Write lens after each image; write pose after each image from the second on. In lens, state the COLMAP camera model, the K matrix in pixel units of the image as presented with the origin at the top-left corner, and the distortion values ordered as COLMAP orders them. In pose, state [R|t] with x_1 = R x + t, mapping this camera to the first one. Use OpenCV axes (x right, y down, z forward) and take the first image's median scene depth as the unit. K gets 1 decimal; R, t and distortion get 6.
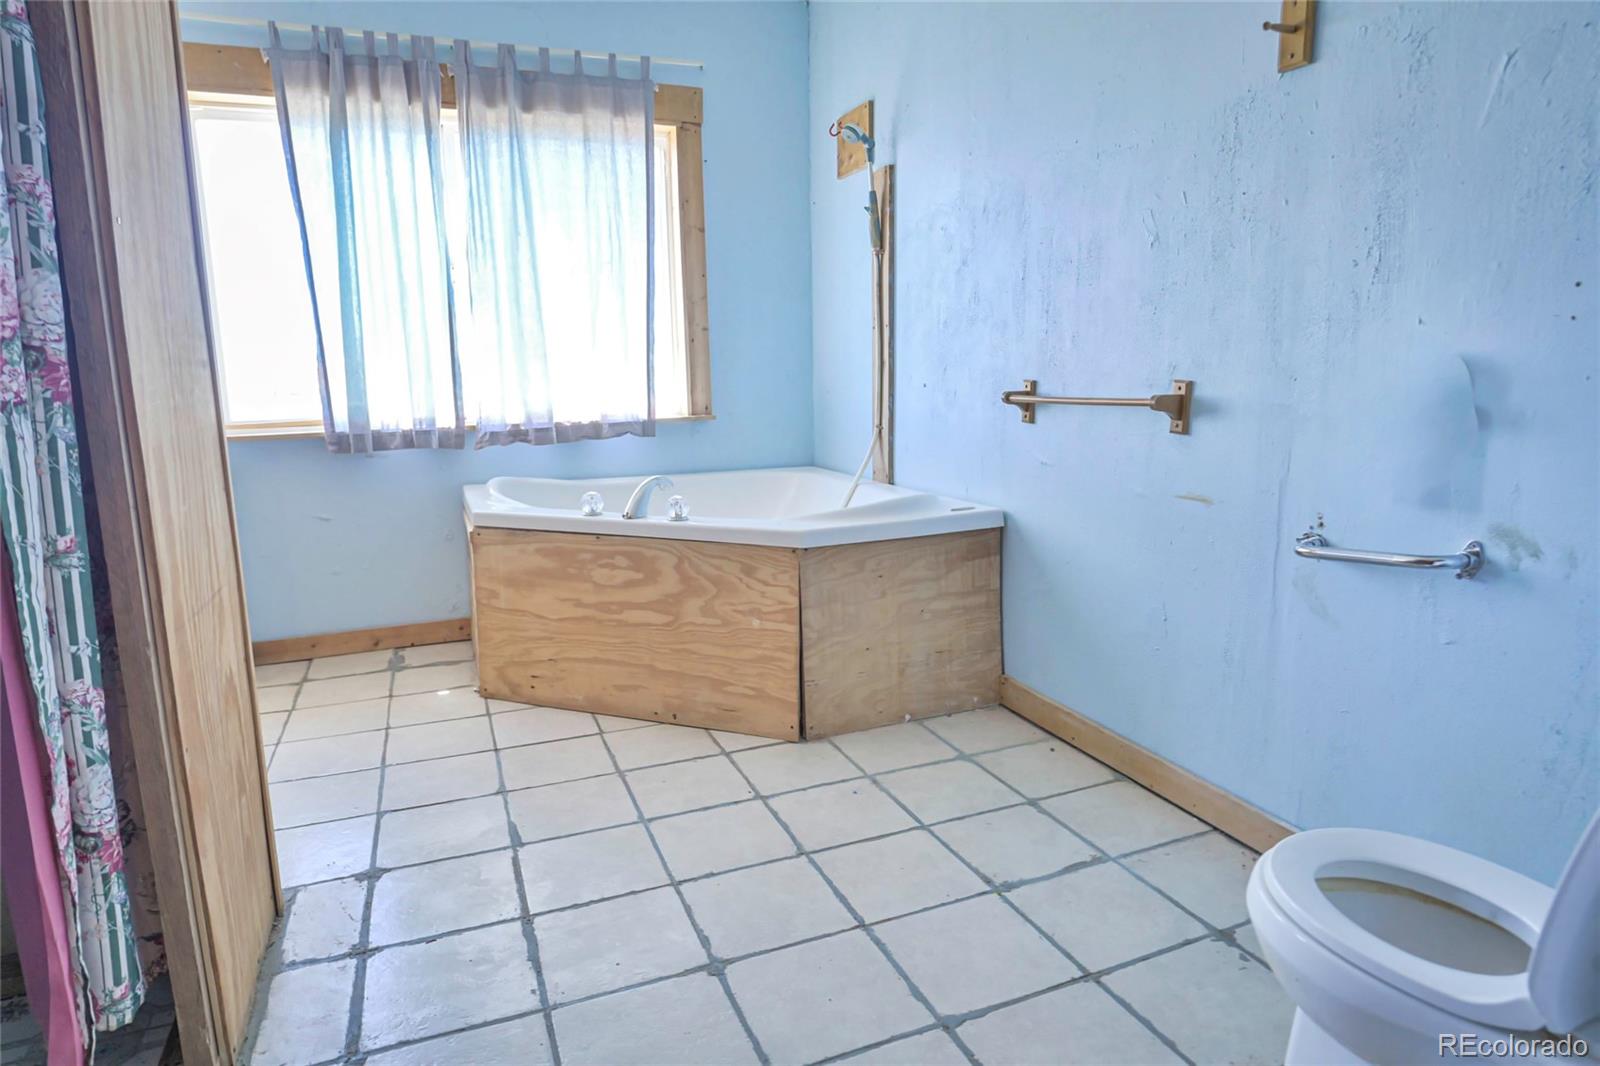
lens RADIAL K [[959.1, 0, 800.0], [0, 959.1, 533.0], [0, 0, 1]] dist [-0.032807, -0.000370]
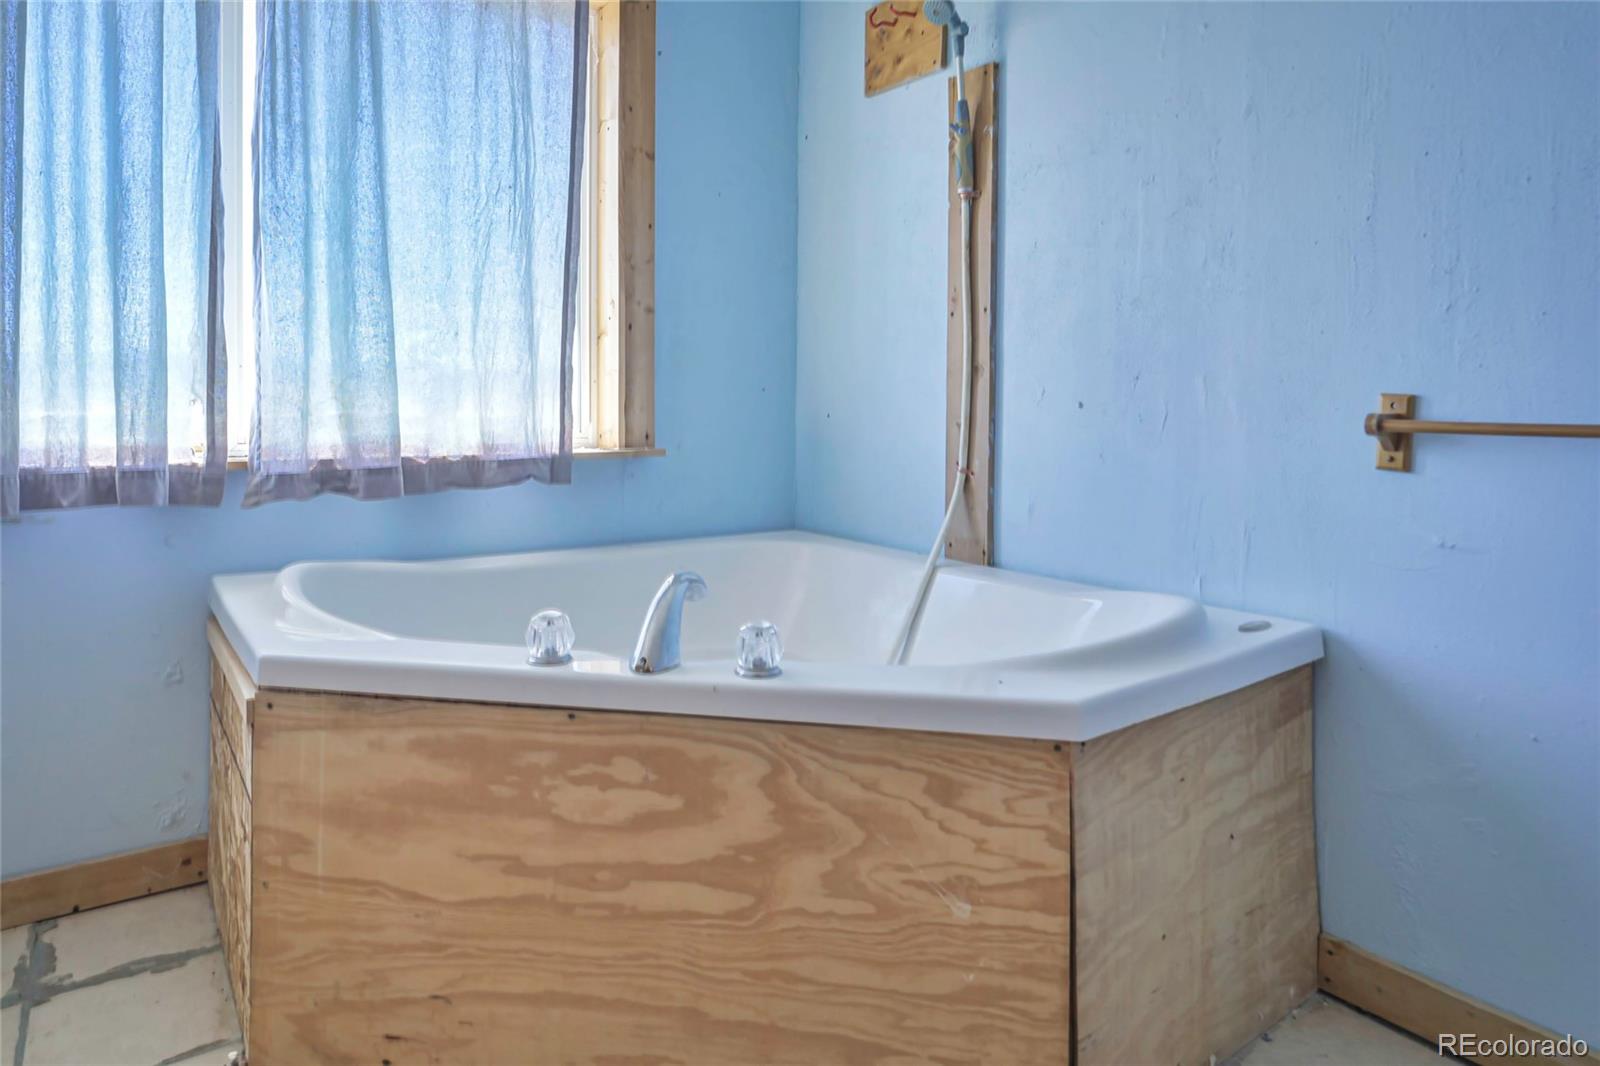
lens RADIAL K [[997.7, 0, 777.4], [0, 997.7, 409.1], [0, 0, 1]] dist [-0.029803, 0.000983]
pose [[0.972468, 0.023412, 0.231859, -0.218611], [0.014979, 0.986603, -0.162449, -0.057428], [-0.232556, 0.161449, 0.959089, 0.486223]]
